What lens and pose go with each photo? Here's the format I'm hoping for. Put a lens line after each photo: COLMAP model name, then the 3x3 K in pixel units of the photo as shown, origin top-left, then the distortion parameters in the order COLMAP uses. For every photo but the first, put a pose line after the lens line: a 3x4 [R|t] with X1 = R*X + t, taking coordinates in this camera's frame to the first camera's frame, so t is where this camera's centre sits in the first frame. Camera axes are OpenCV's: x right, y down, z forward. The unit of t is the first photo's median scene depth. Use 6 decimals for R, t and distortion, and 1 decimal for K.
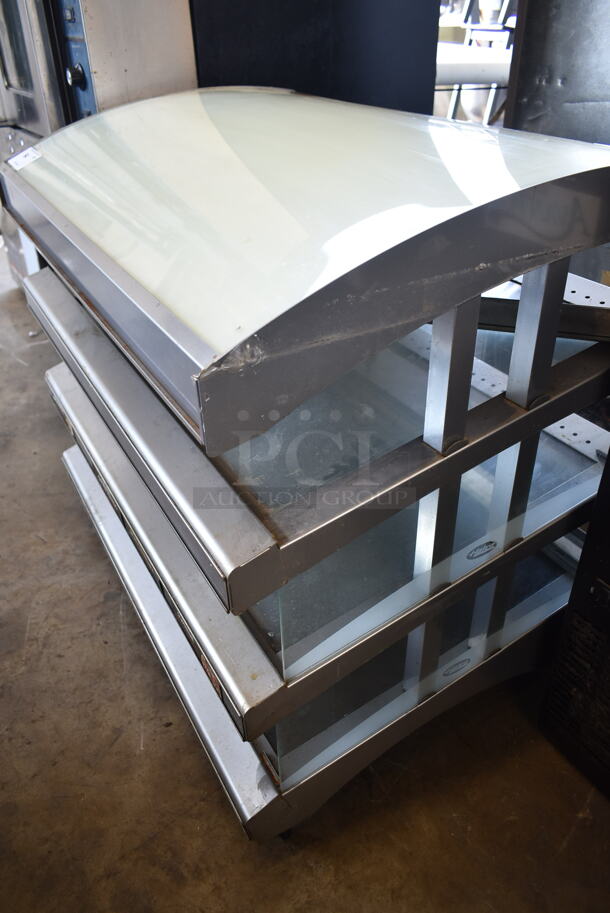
lens RADIAL K [[683.8, 0, 305.0], [0, 683.8, 456.5], [0, 0, 1]] dist [0.000693, 0.001207]
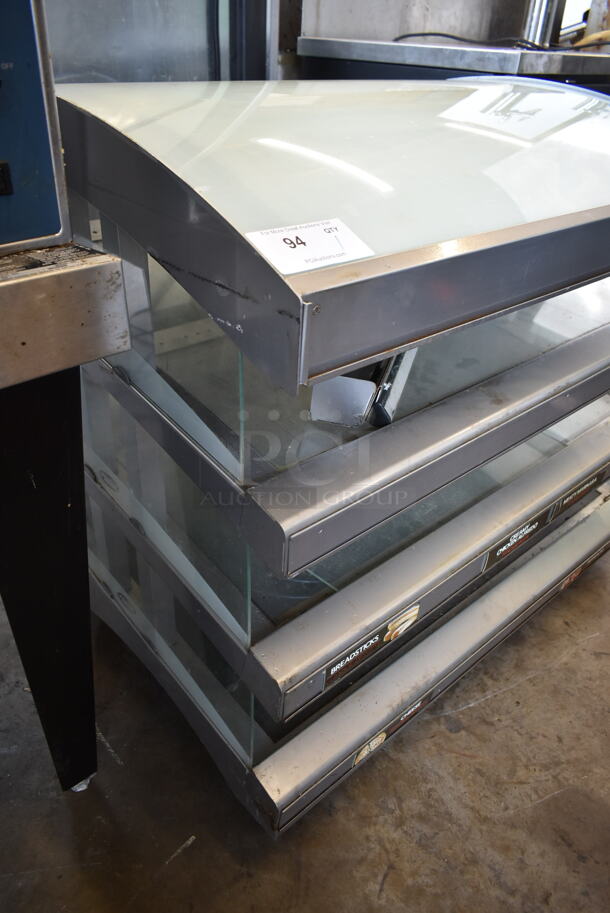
lens RADIAL K [[683.8, 0, 305.0], [0, 683.8, 456.5], [0, 0, 1]] dist [0.000693, 0.001207]
pose [[-0.221417, -0.507951, 0.832442, -0.781061], [0.494678, 0.677144, 0.544766, -0.539374], [-0.840398, 0.532411, 0.101341, 0.950950]]
